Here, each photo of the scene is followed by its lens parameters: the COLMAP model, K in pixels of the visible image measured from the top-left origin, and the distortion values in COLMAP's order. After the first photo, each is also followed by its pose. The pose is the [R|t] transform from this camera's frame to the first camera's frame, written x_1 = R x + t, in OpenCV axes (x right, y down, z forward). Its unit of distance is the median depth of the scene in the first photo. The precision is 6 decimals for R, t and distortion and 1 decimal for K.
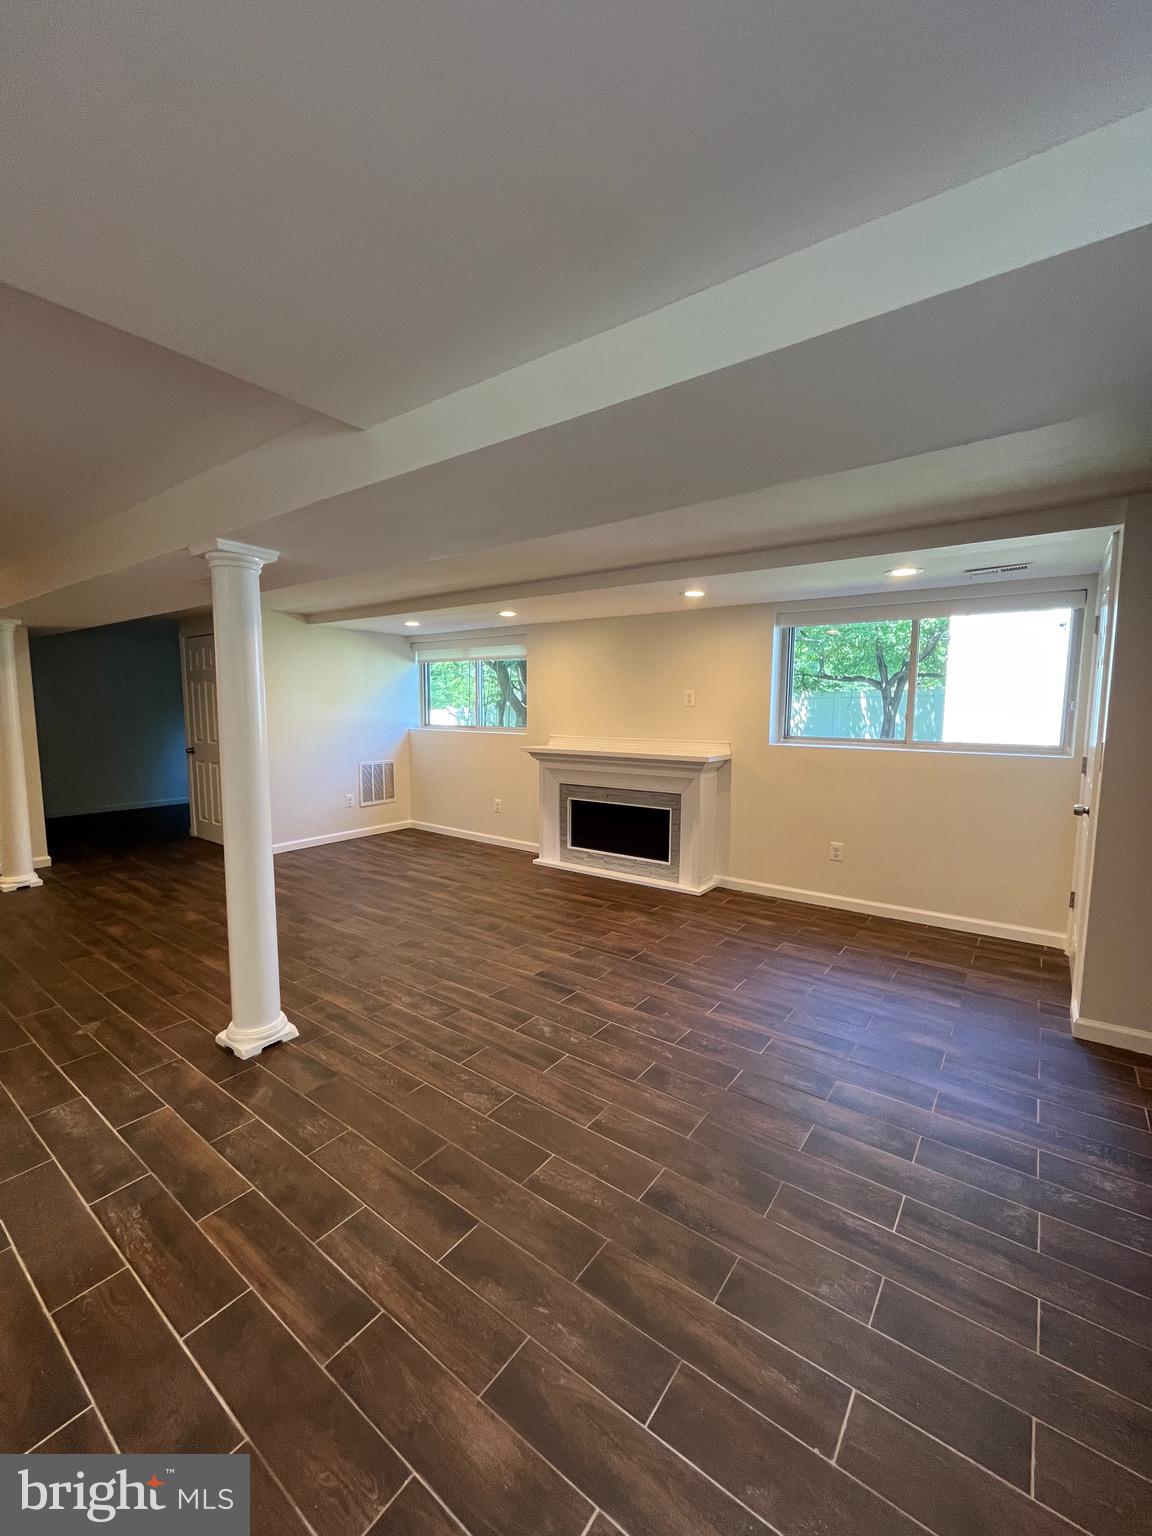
lens RADIAL K [[624.5, 0, 575.8], [0, 624.5, 768.0], [0, 0, 1]] dist [0.000790, -0.000066]
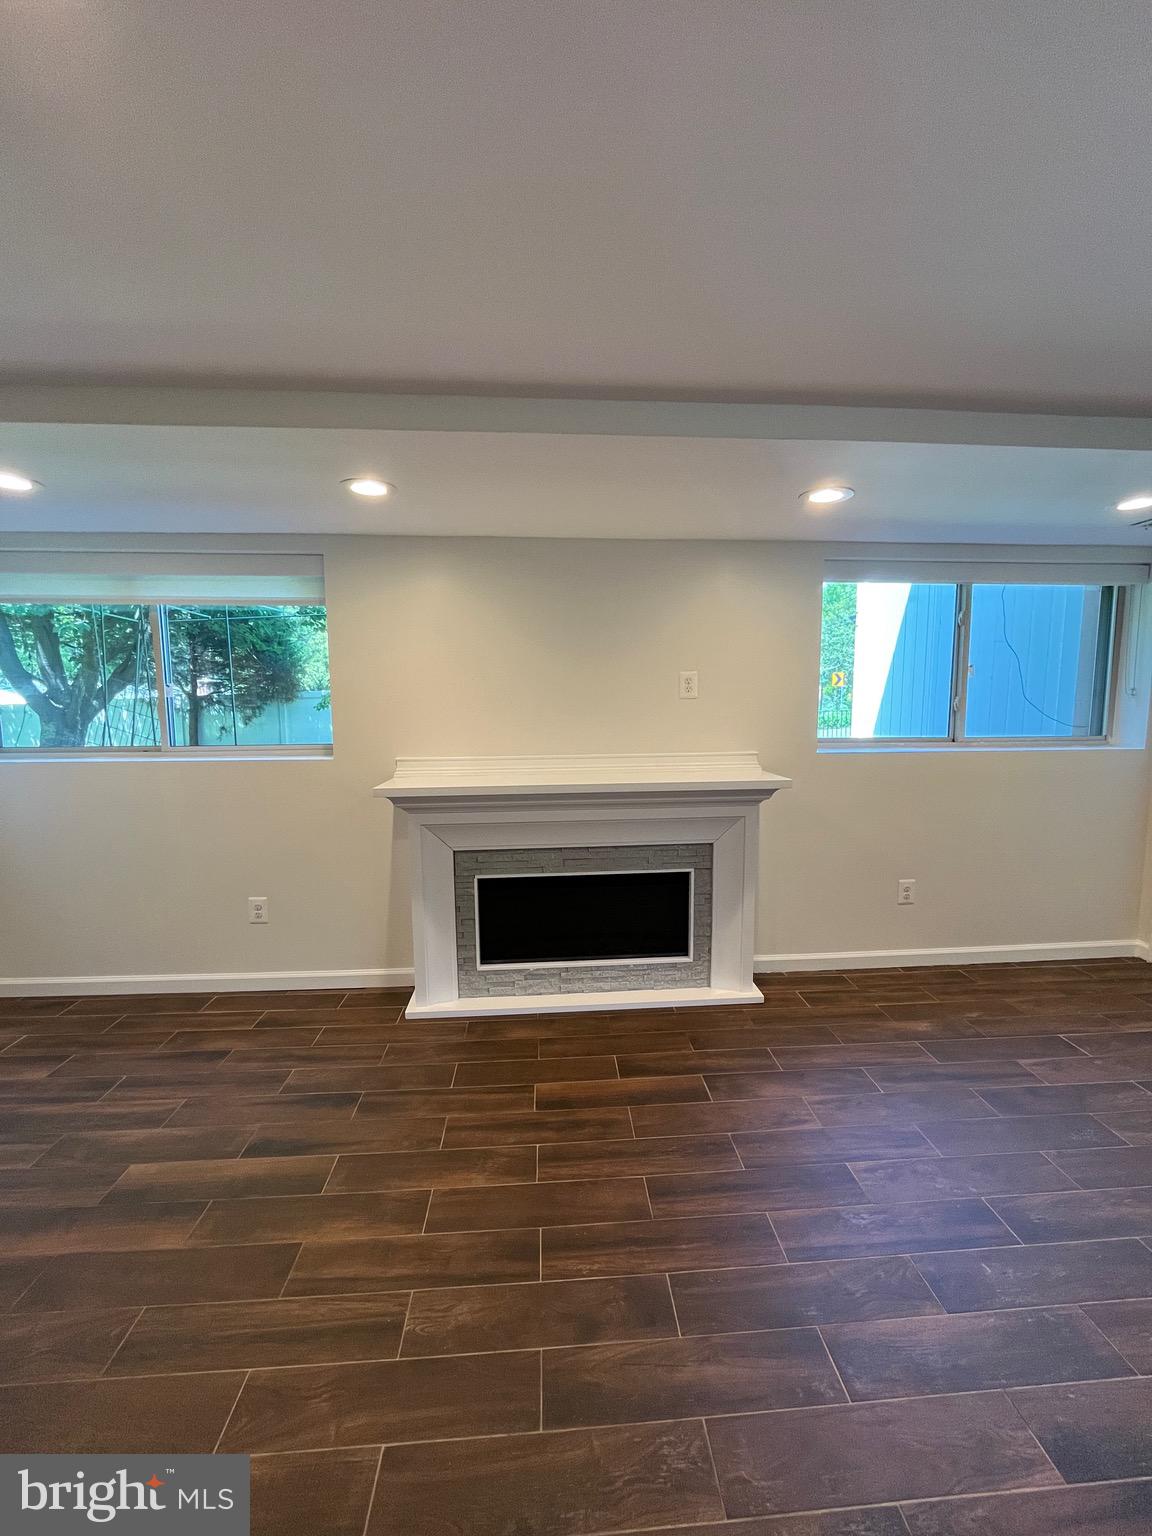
lens RADIAL K [[624.5, 0, 579.0], [0, 624.5, 772.5], [0, 0, 1]] dist [0.000790, -0.000066]
pose [[0.760045, -0.083988, 0.644420, -0.307755], [0.076415, 0.996285, 0.039722, -0.059123], [-0.645362, 0.019052, 0.763639, 0.609719]]
